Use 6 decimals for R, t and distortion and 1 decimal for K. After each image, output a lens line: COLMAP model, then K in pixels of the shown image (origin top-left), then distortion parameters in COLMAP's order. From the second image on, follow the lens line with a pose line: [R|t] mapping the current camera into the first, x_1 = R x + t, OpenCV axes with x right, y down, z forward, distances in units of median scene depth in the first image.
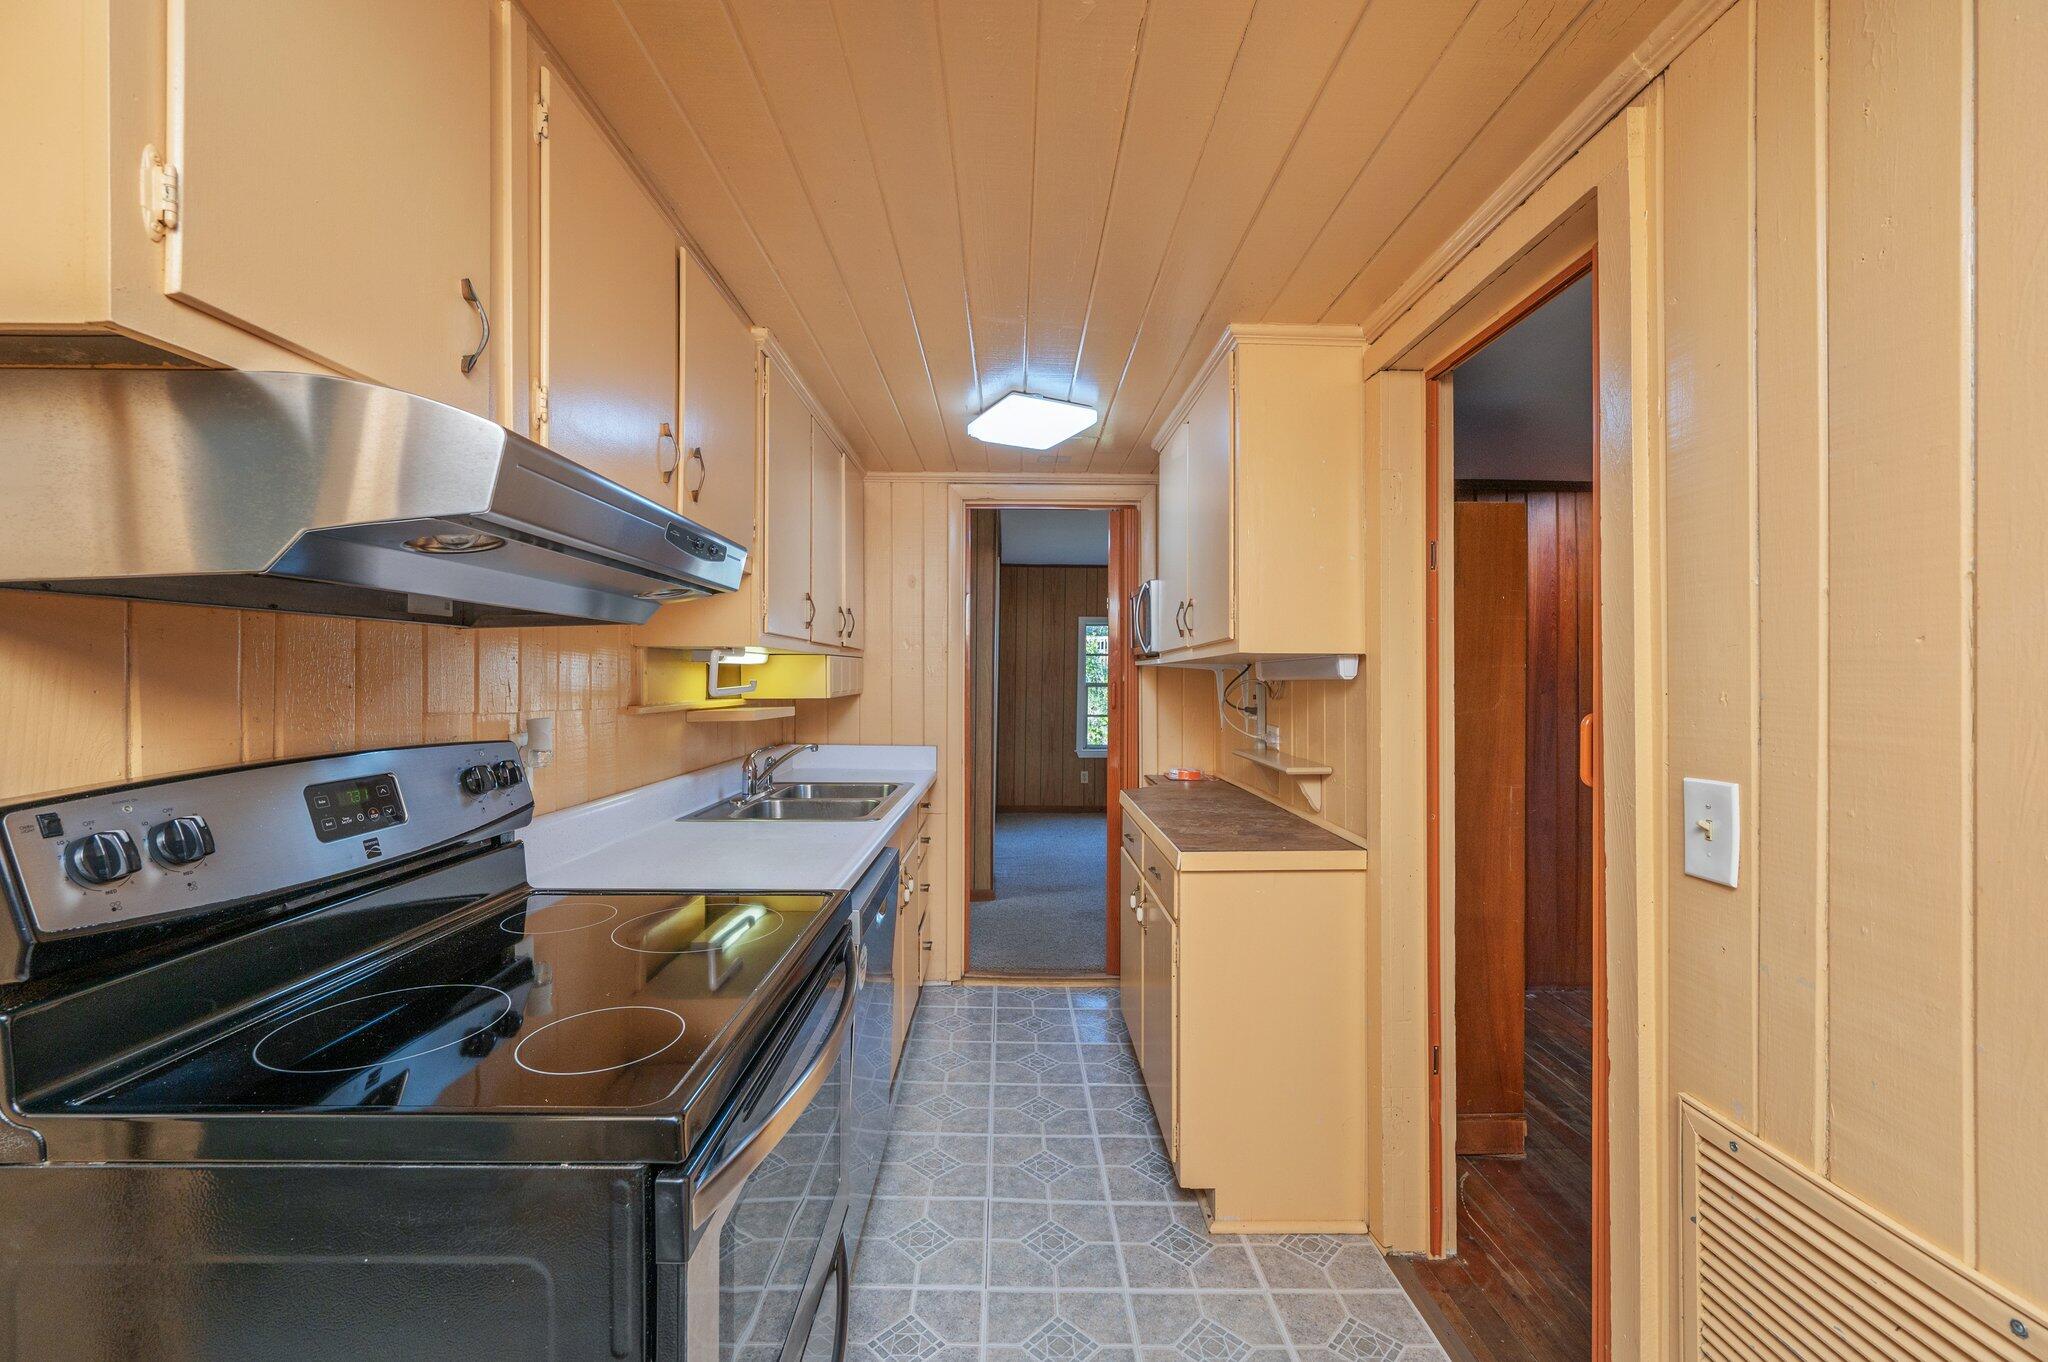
lens RADIAL K [[816.2, 0, 1020.1], [0, 816.2, 677.7], [0, 0, 1]] dist [0.001626, 0.000034]
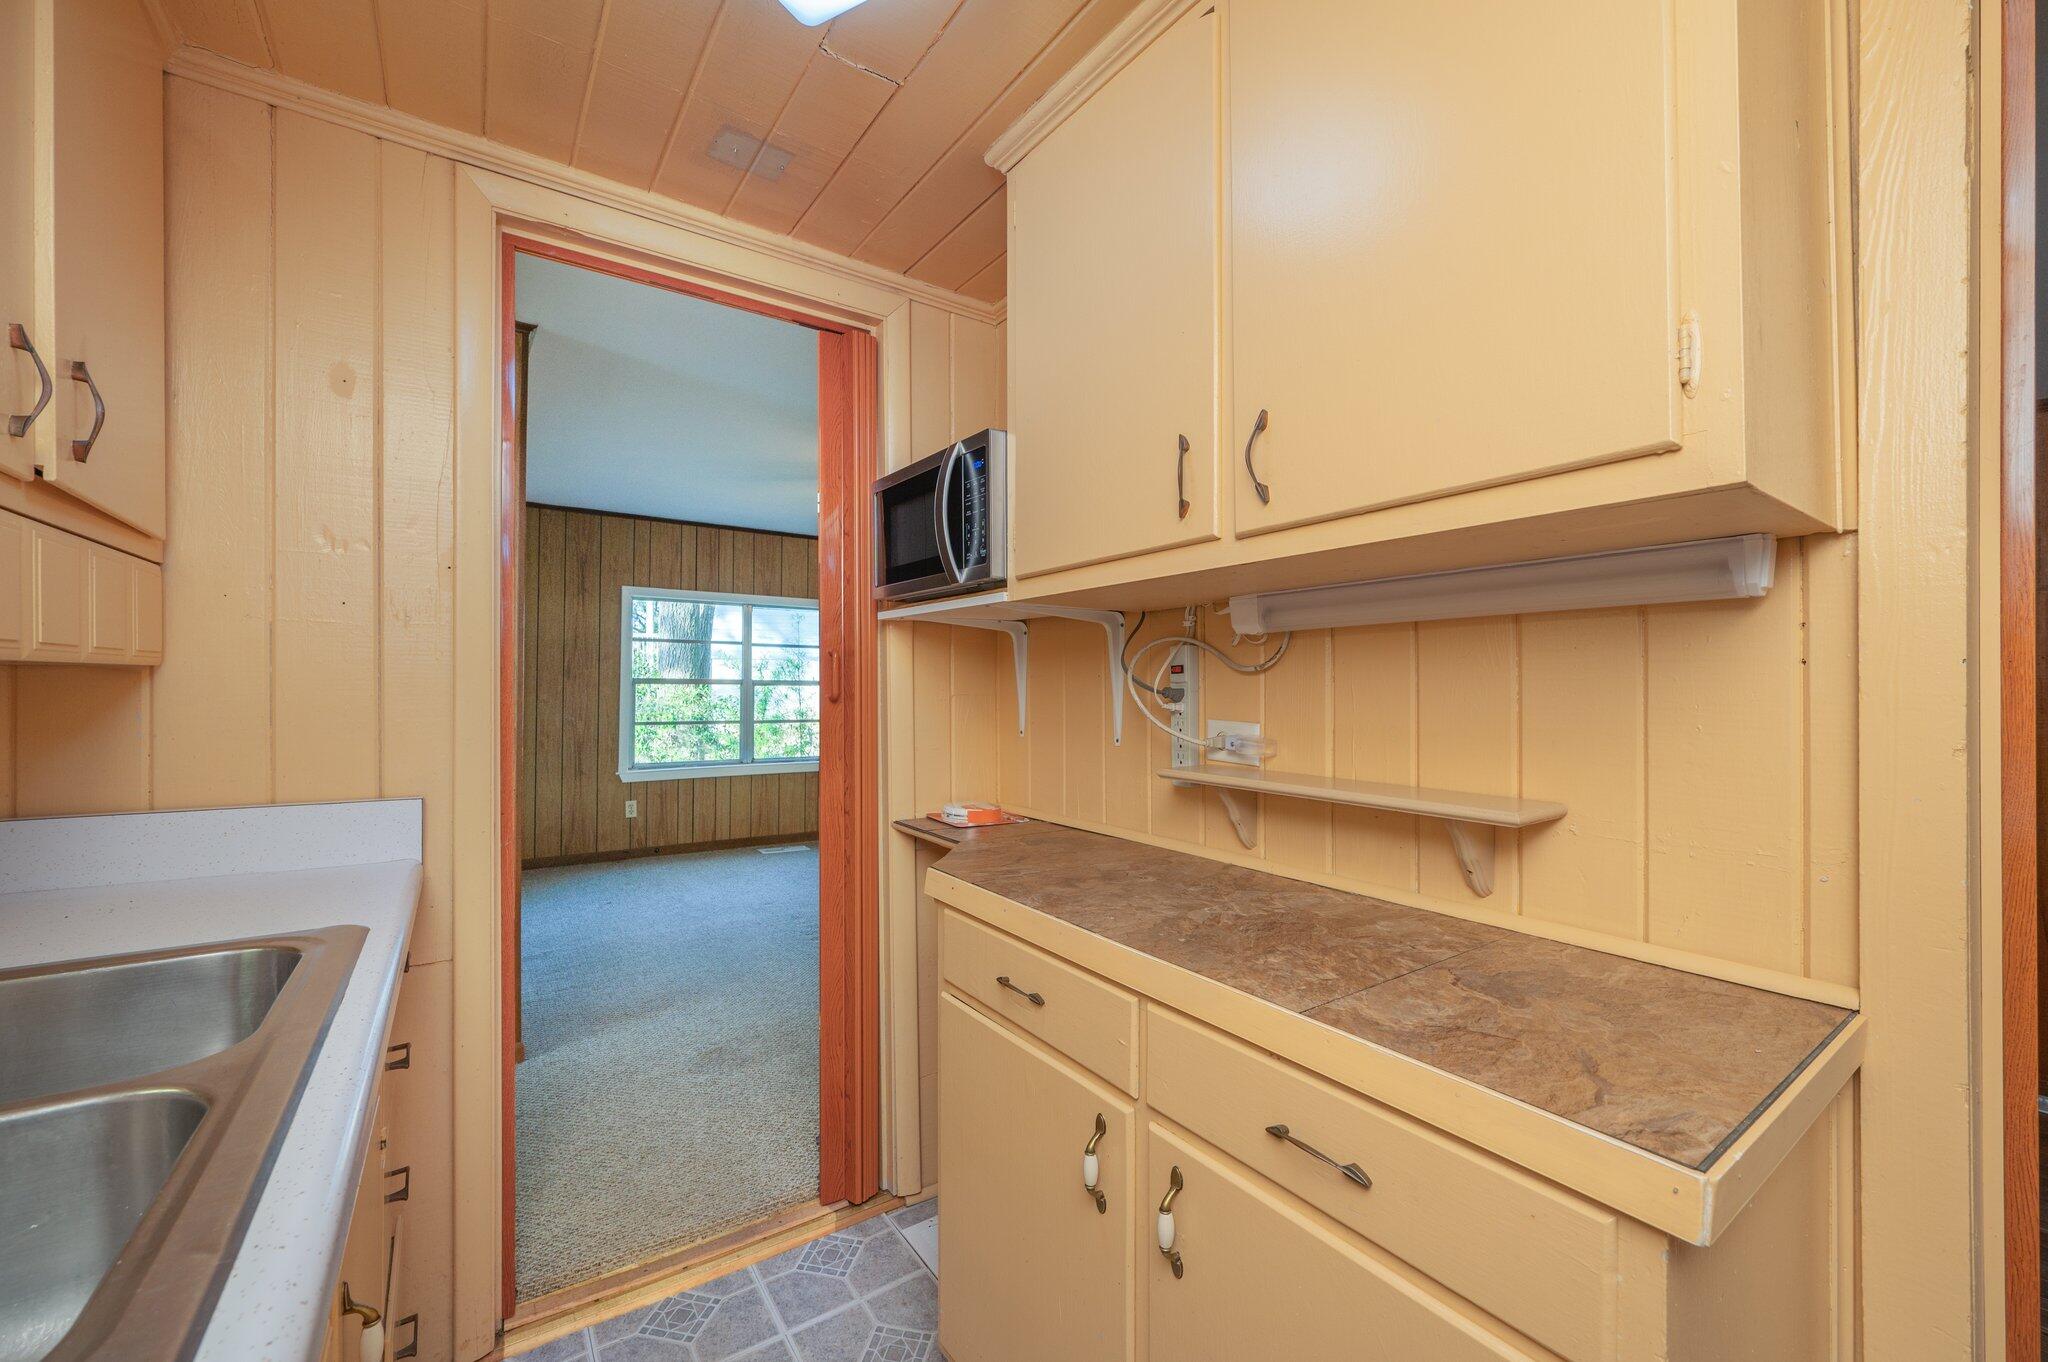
lens RADIAL K [[816.2, 0, 1015.7], [0, 816.2, 676.7], [0, 0, 1]] dist [0.001626, 0.000034]
pose [[0.830562, 0.007498, 0.556876, -0.079892], [-0.002891, 0.999954, -0.009152, 0.026164], [-0.556919, 0.005991, 0.830545, 0.484641]]
